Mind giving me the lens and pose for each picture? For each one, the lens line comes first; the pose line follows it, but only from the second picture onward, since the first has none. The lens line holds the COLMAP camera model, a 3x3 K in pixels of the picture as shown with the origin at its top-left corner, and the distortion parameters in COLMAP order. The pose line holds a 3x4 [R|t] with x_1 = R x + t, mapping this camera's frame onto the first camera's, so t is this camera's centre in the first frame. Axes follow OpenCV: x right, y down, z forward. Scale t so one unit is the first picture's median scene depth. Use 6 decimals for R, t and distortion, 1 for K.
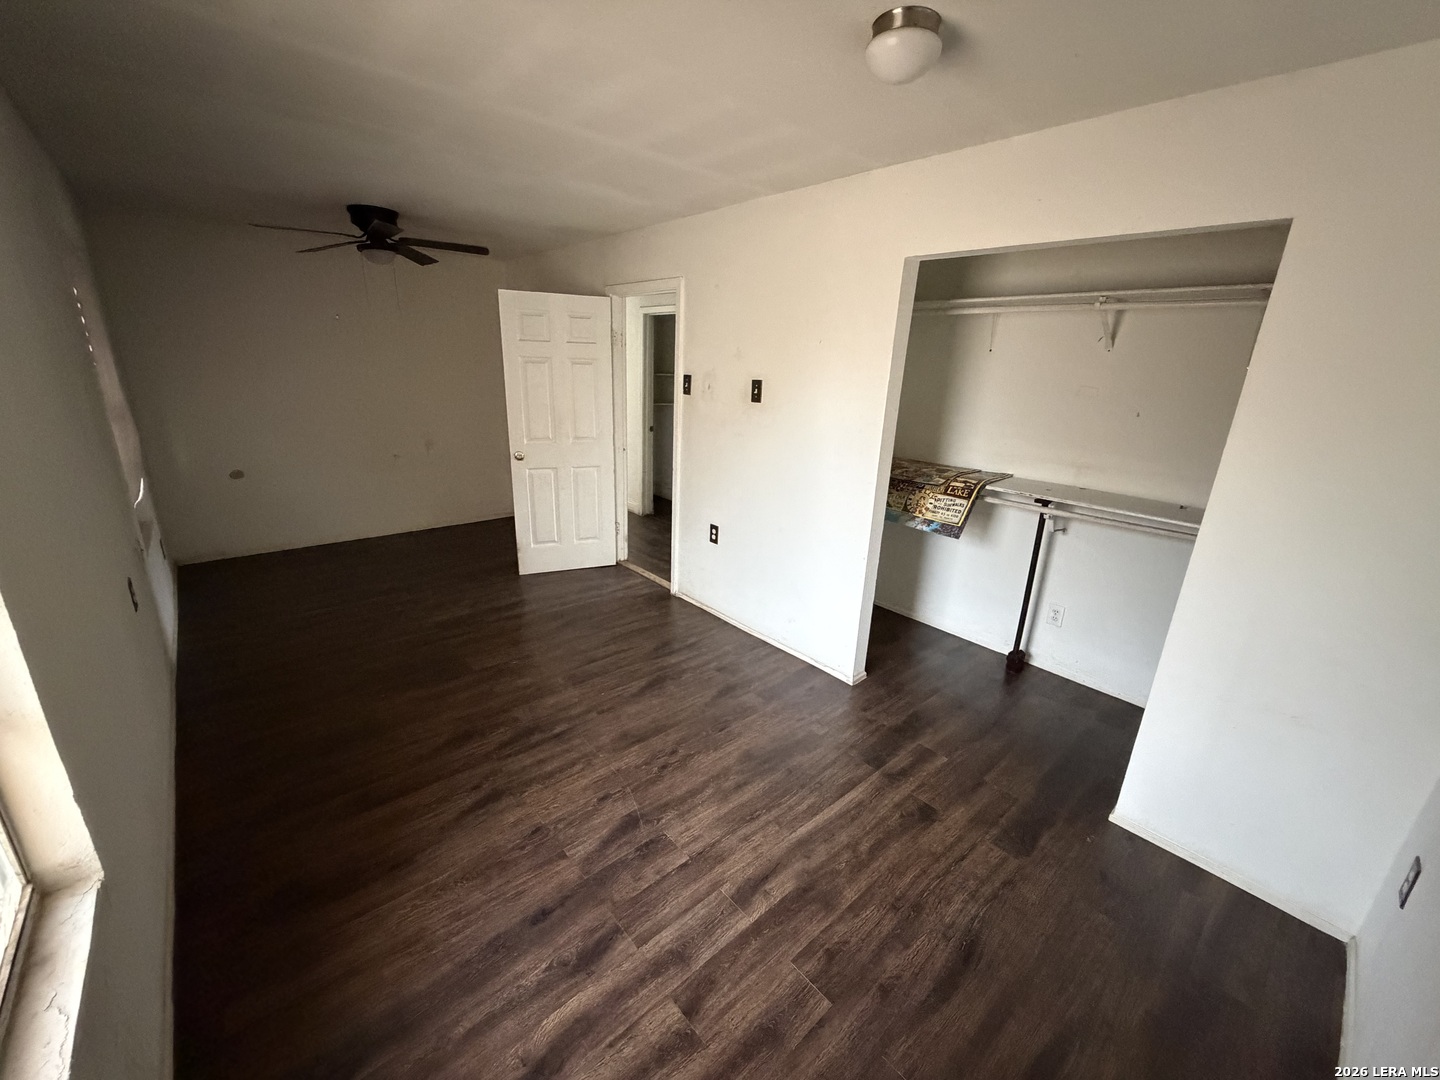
lens RADIAL K [[575.7, 0, 718.5], [0, 575.7, 538.7], [0, 0, 1]] dist [-0.002912, 0.001731]
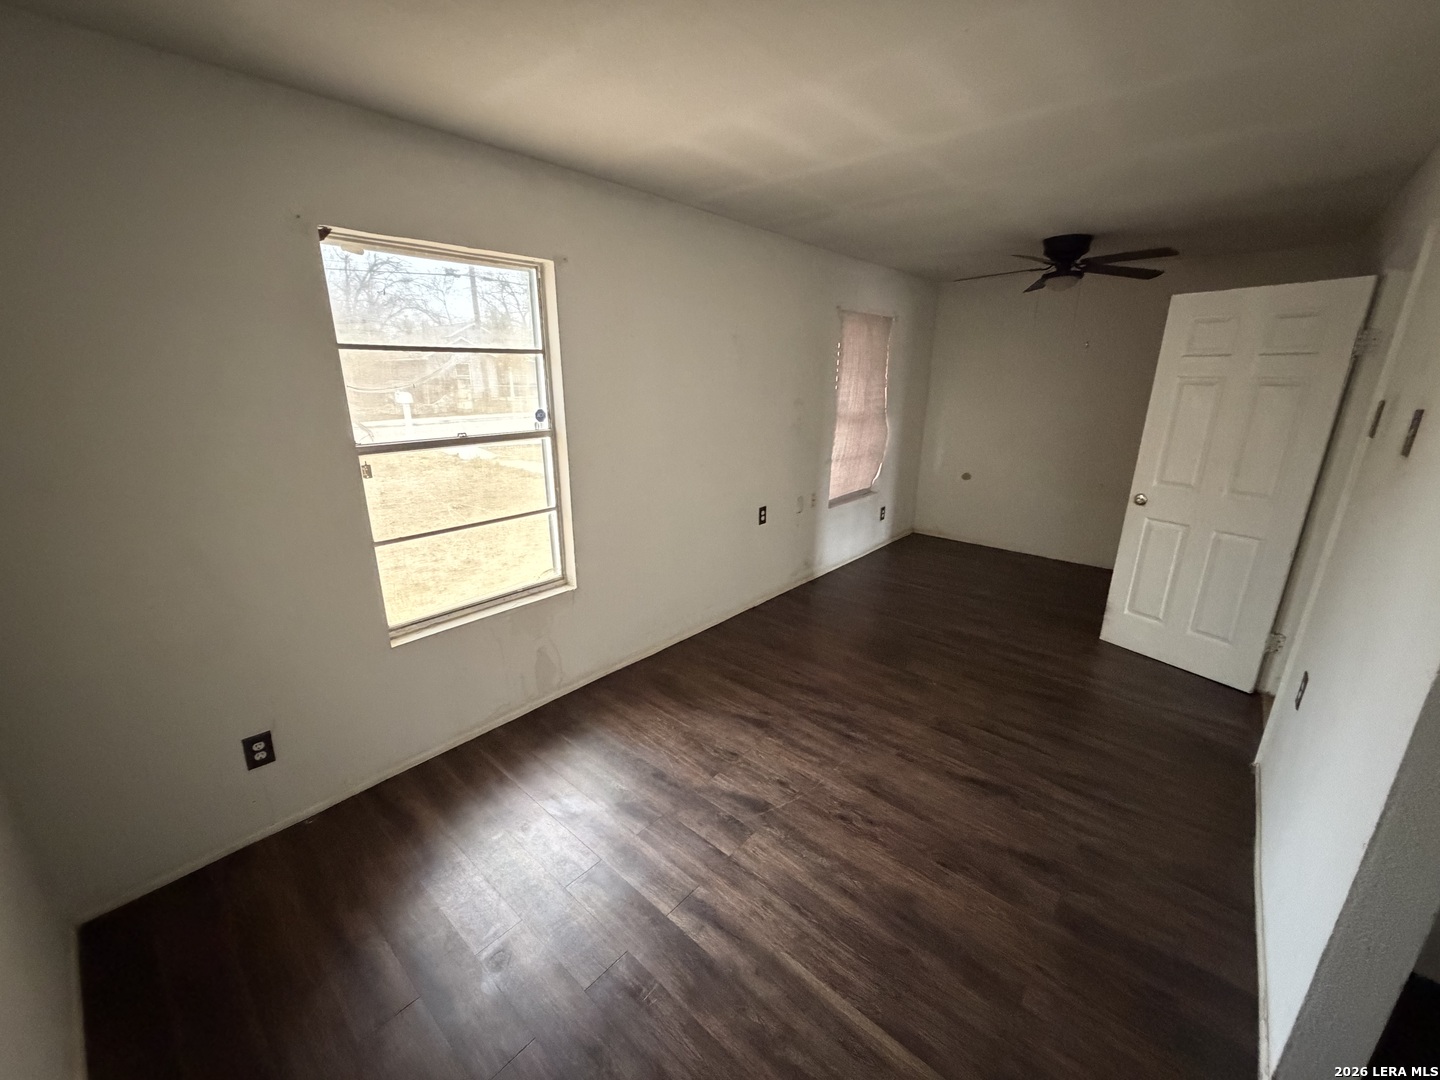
lens RADIAL K [[575.7, 0, 716.6], [0, 575.7, 543.9], [0, 0, 1]] dist [-0.002912, 0.001731]
pose [[0.113857, 0.247098, -0.962278, 0.719071], [-0.292567, 0.933966, 0.205211, -0.149526], [0.949443, 0.258166, 0.178631, 0.593288]]
